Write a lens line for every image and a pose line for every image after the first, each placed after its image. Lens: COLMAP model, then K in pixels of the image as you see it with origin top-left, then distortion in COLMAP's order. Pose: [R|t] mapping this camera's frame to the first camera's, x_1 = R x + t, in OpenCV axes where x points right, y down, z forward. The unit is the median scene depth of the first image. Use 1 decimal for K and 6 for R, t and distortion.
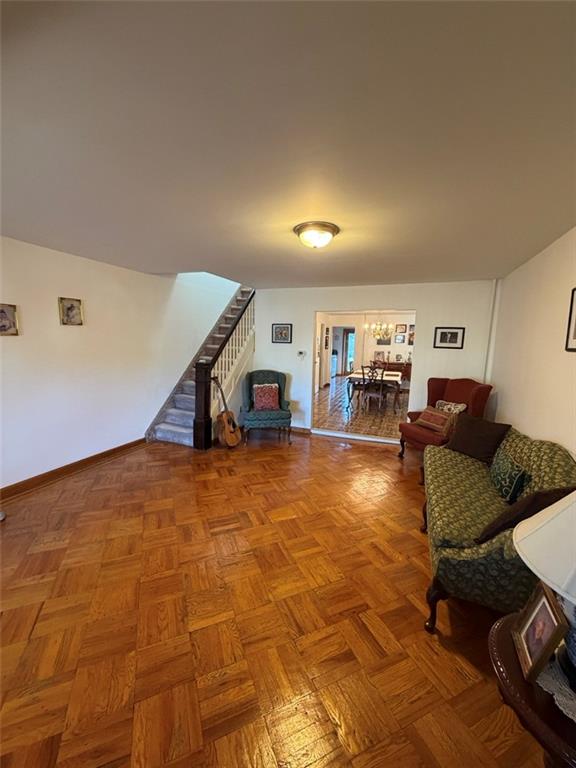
lens RADIAL K [[305.4, 0, 288.0], [0, 305.4, 383.6], [0, 0, 1]] dist [0.001843, -0.000031]
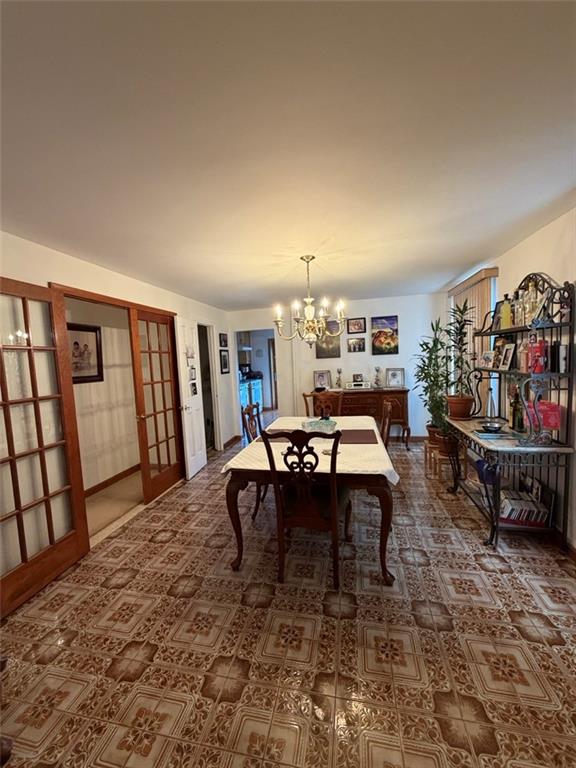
lens RADIAL K [[305.4, 0, 286.4], [0, 305.4, 384.1], [0, 0, 1]] dist [0.001843, -0.000031]
pose [[0.983867, -0.085344, 0.157230, 0.177235], [0.095279, 0.993831, -0.056761, -0.067138], [-0.151416, 0.070826, 0.985929, 0.562836]]
